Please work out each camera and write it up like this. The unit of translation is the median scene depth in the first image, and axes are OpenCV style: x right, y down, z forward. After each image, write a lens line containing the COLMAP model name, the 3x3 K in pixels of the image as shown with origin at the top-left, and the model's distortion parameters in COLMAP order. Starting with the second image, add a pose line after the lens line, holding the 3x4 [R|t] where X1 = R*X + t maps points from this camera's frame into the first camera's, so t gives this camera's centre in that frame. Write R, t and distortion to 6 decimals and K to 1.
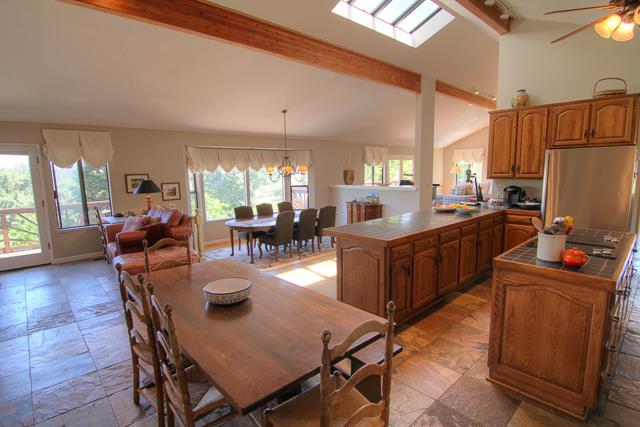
lens RADIAL K [[323.4, 0, 319.5], [0, 323.4, 215.5], [0, 0, 1]] dist [-0.020729, -0.000513]
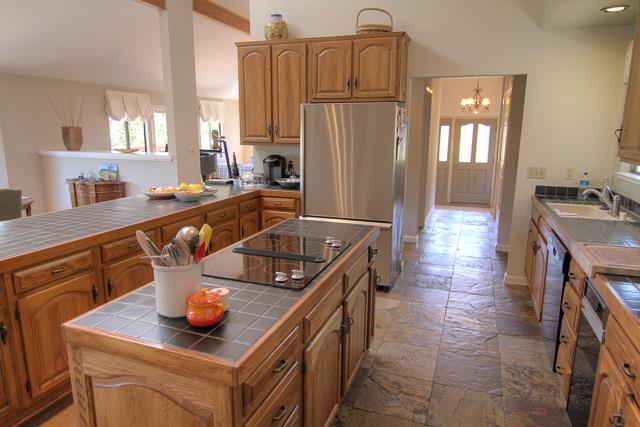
lens RADIAL K [[412.8, 0, 319.6], [0, 412.8, 212.8], [0, 0, 1]] dist [0.005567, 0.000396]
pose [[0.896066, -0.065780, 0.439021, 0.297937], [0.038829, 0.996784, 0.070098, -0.026396], [-0.442220, -0.045765, 0.895738, 0.145150]]
